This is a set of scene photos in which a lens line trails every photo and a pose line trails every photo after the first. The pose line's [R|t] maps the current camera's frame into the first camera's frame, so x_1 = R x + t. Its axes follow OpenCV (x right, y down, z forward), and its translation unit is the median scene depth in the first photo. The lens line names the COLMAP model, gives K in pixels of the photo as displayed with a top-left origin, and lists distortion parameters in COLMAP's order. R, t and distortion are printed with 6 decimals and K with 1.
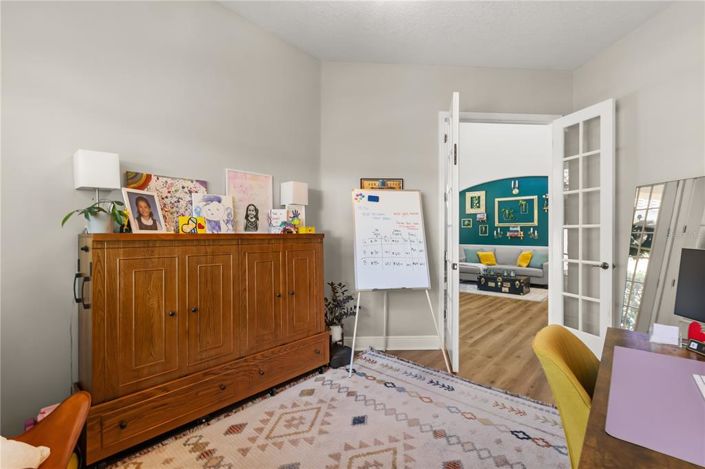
lens RADIAL K [[322.1, 0, 352.5], [0, 322.1, 236.1], [0, 0, 1]] dist [0.000207, 0.000048]
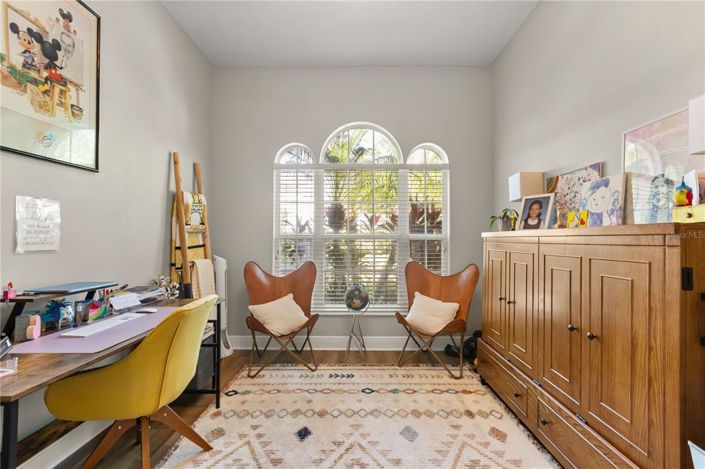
lens RADIAL K [[322.1, 0, 353.4], [0, 322.1, 236.5], [0, 0, 1]] dist [0.000207, 0.000048]
pose [[-0.763337, -0.009197, -0.645935, 0.528239], [-0.008343, 0.999956, -0.004379, 0.016189], [0.645947, 0.002047, -0.763380, 1.300365]]
